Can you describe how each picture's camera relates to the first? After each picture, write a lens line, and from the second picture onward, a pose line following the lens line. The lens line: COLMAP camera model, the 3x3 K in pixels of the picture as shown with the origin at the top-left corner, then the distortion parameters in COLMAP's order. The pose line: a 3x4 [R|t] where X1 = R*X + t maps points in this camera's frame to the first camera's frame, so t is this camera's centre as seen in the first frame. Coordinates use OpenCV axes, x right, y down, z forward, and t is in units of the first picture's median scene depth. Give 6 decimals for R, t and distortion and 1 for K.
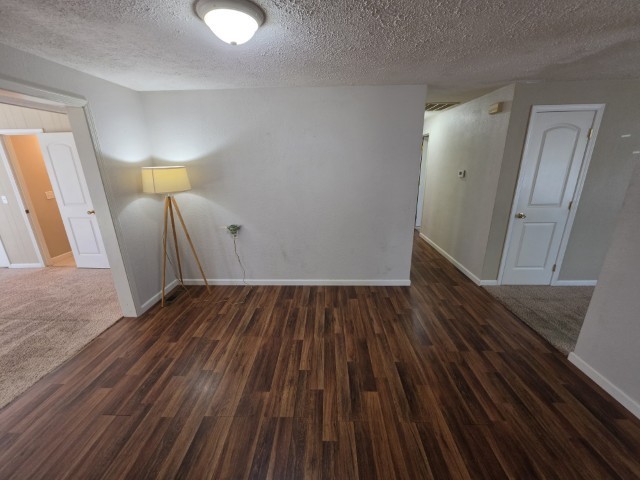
lens RADIAL K [[255.3, 0, 320.6], [0, 255.3, 238.0], [0, 0, 1]] dist [0.000423, -0.000455]
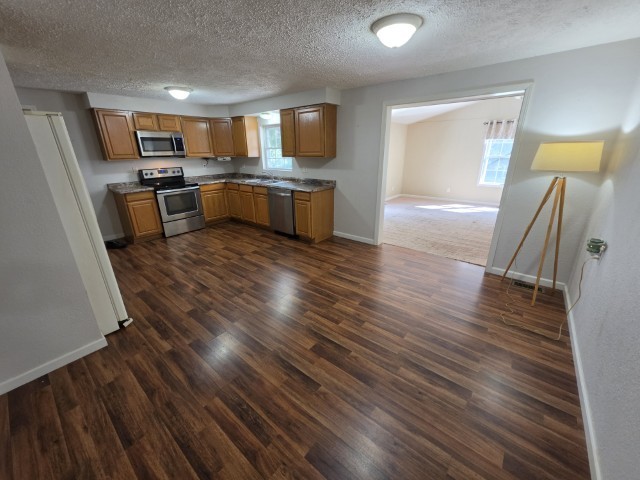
lens RADIAL K [[255.3, 0, 321.8], [0, 255.3, 239.4], [0, 0, 1]] dist [0.000423, -0.000455]
pose [[-0.605133, 0.288462, -0.742027, 0.590812], [-0.210235, 0.841063, 0.498412, -0.251882], [0.767864, 0.457606, -0.448310, 0.887997]]
